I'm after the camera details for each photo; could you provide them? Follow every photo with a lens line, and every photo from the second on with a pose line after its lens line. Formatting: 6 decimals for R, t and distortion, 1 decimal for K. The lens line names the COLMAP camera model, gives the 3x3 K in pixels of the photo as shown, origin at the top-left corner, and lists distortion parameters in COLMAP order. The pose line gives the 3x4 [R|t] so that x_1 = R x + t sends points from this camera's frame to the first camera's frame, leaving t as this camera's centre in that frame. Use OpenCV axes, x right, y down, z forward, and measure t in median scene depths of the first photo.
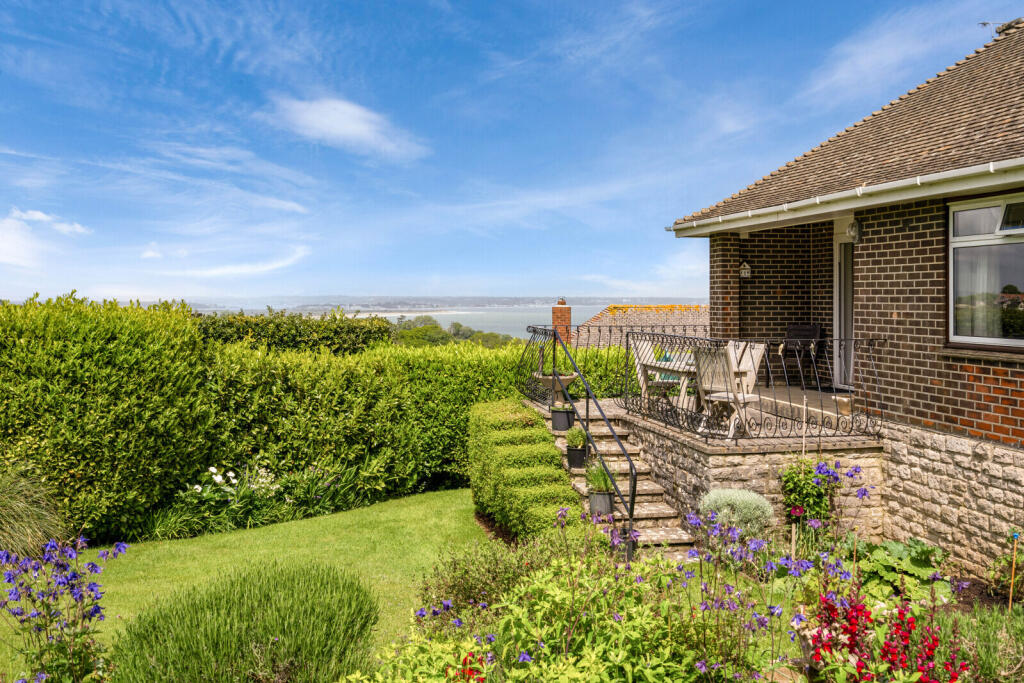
lens RADIAL K [[1026.6, 0, 511.1], [0, 1026.6, 331.5], [0, 0, 1]] dist [0.008476, 0.000000]
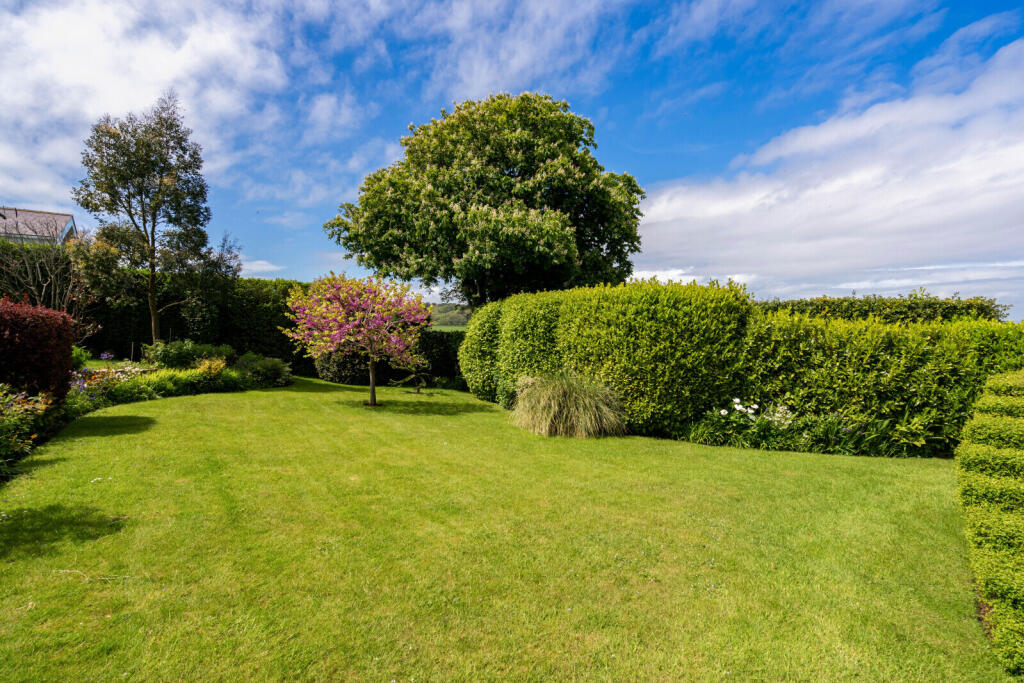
lens RADIAL K [[470.4, 0, 514.3], [0, 470.4, 341.3], [0, 0, 1]] dist [0.001069, 0.000582]
pose [[0.479509, 0.030277, -0.877015, 0.112328], [-0.023369, 0.999491, 0.021728, 0.049276], [0.877226, 0.010076, 0.479972, 0.439272]]
